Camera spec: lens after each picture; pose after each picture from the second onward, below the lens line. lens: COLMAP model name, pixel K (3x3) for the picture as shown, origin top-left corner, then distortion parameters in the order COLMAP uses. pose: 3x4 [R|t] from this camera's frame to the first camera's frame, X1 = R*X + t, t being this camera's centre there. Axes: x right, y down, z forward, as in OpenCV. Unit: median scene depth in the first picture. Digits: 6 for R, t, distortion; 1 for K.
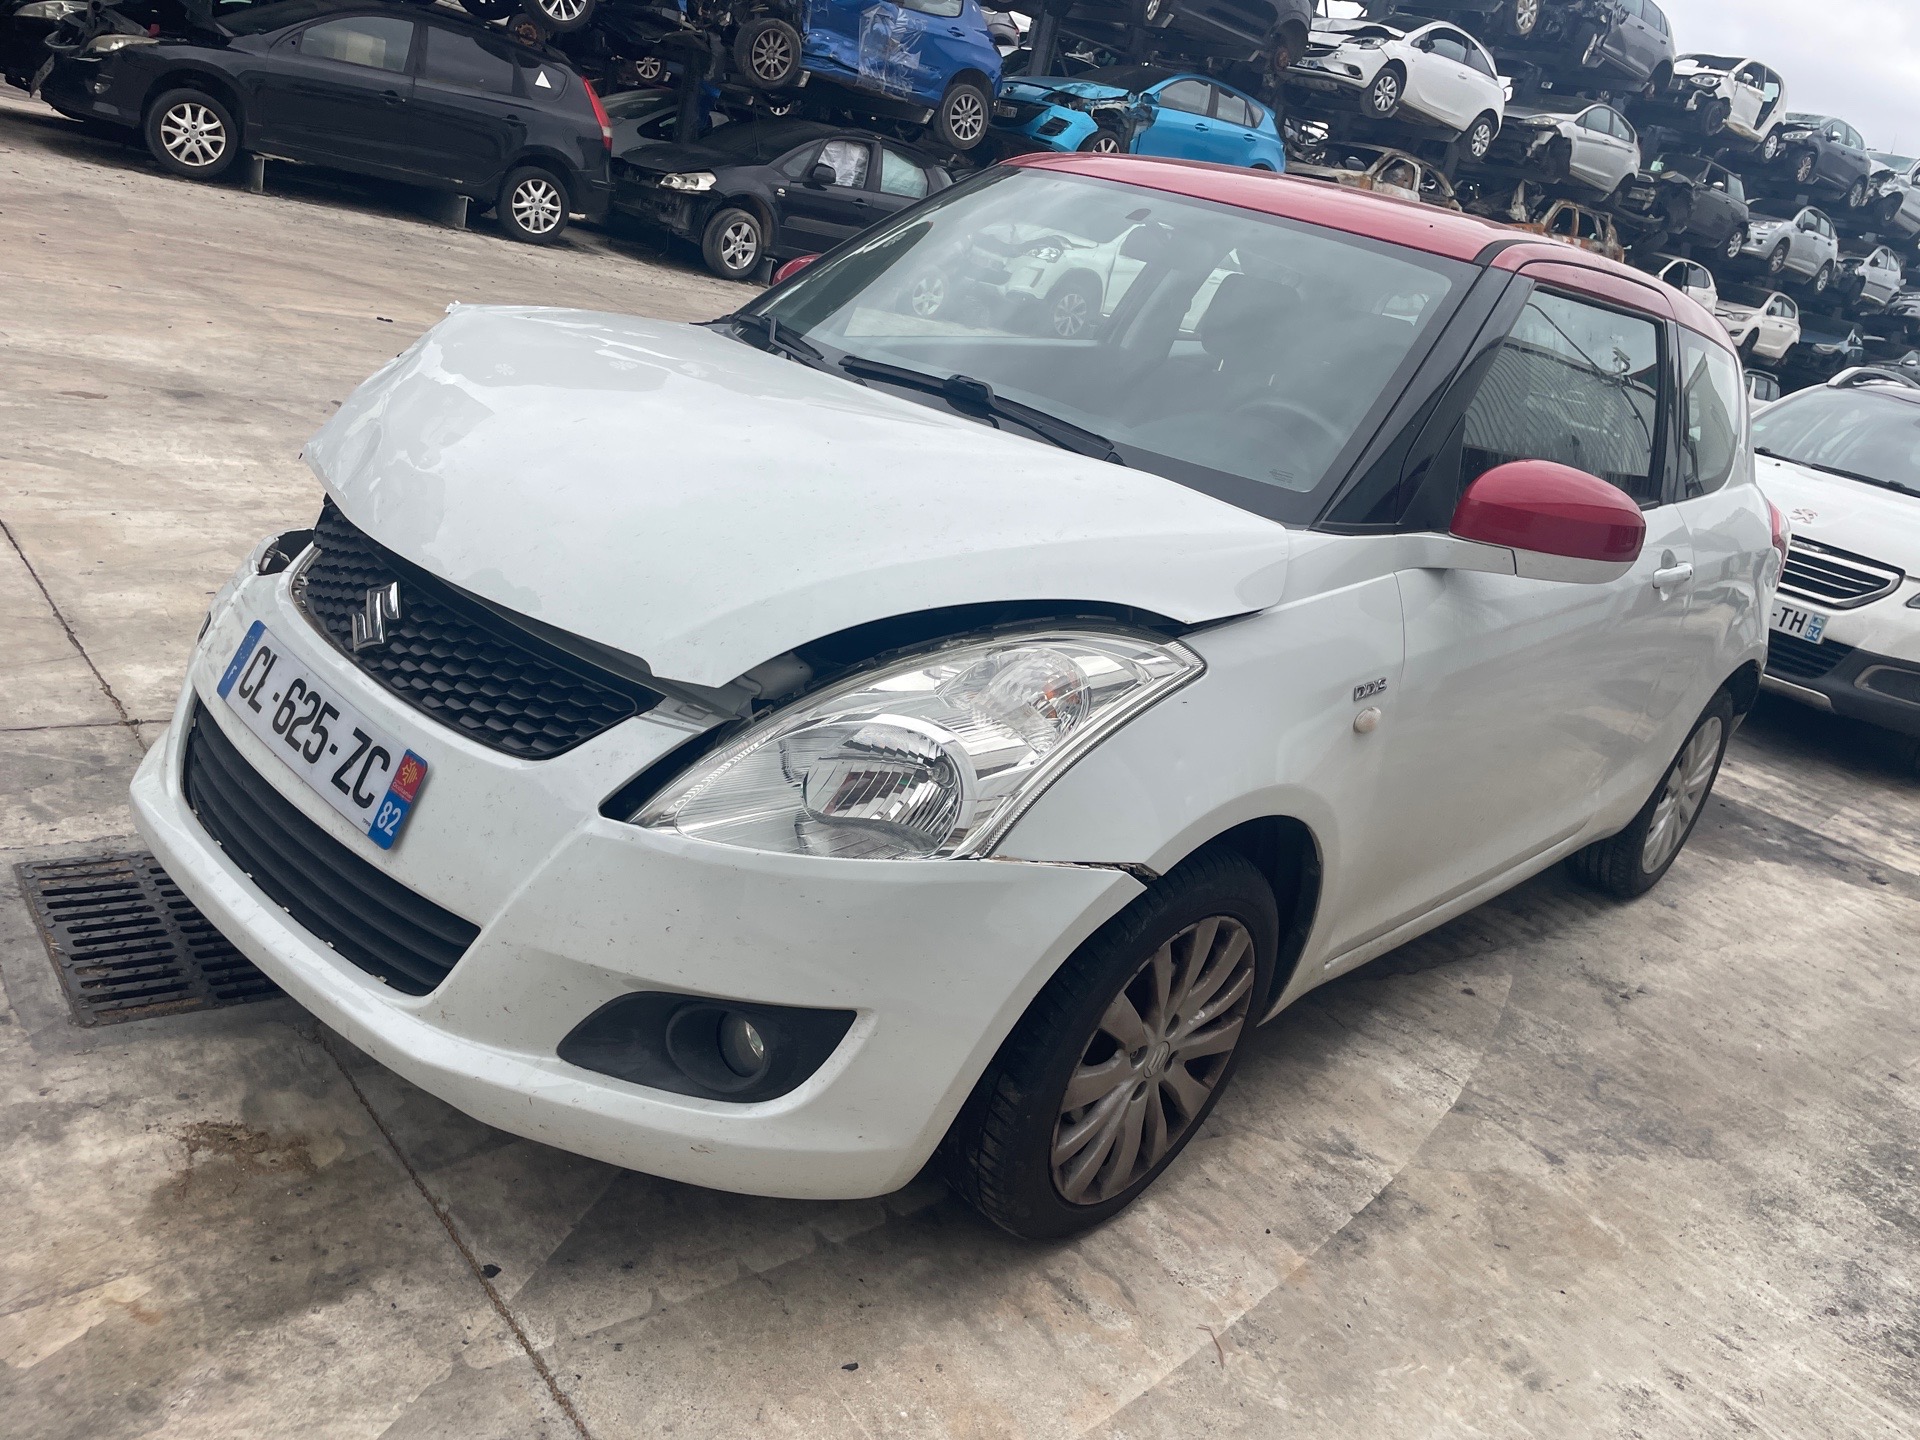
lens RADIAL K [[1453.5, 0, 967.5], [0, 1453.5, 730.4], [0, 0, 1]] dist [0.075953, -0.099737]
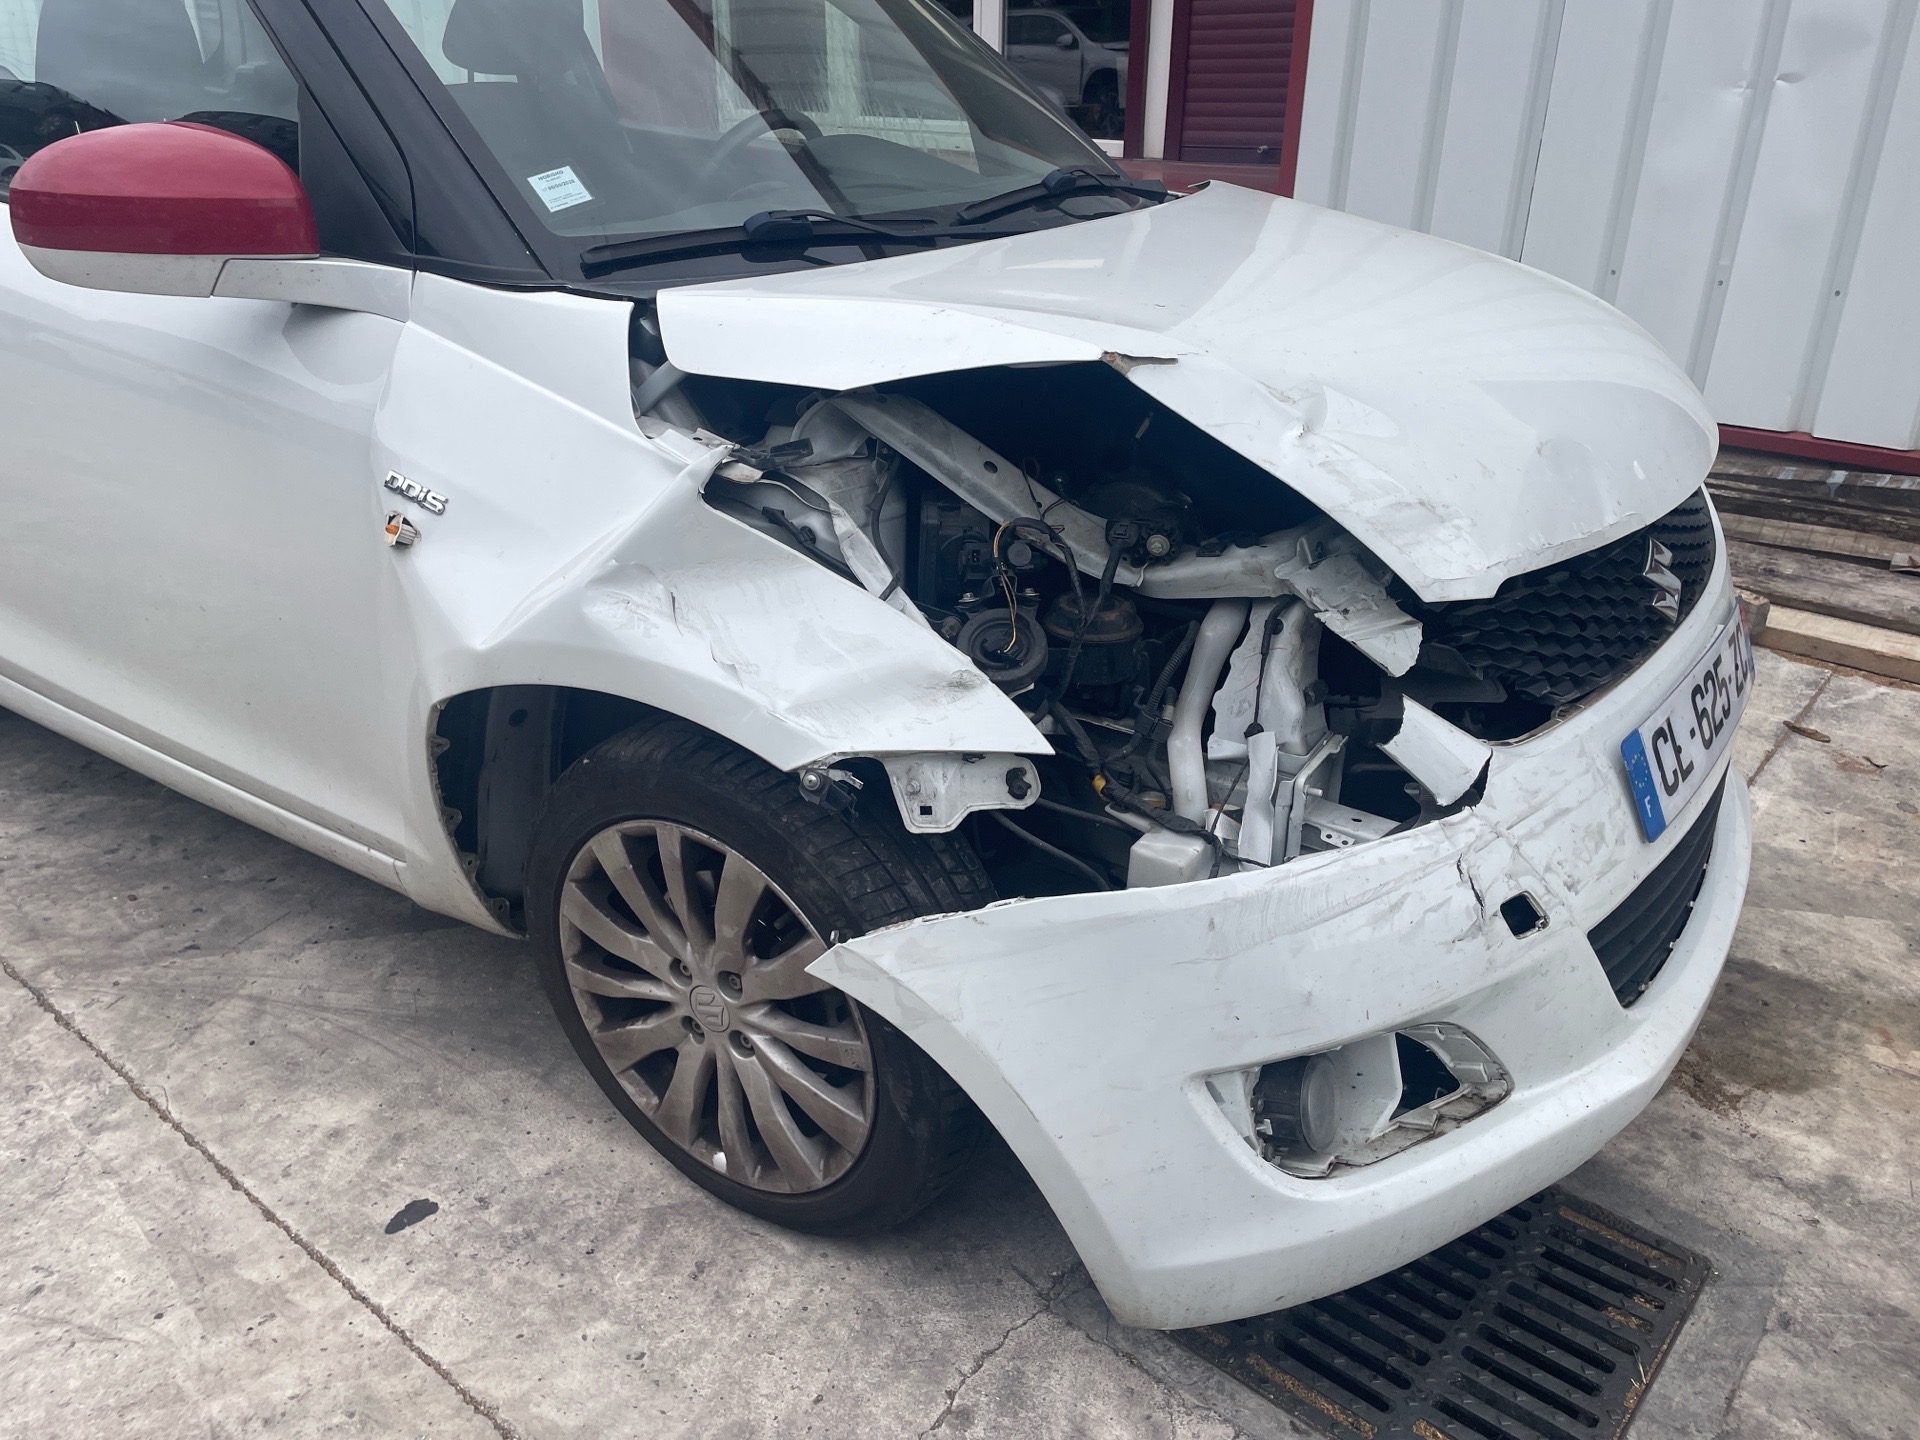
lens RADIAL K [[1453.5, 0, 940.8], [0, 1453.5, 704.8], [0, 0, 1]] dist [0.075953, -0.099737]
pose [[-0.147373, -0.599825, 0.786442, -0.747428], [0.297226, 0.731515, 0.613630, -0.485090], [-0.943365, 0.324183, 0.070478, 0.938229]]
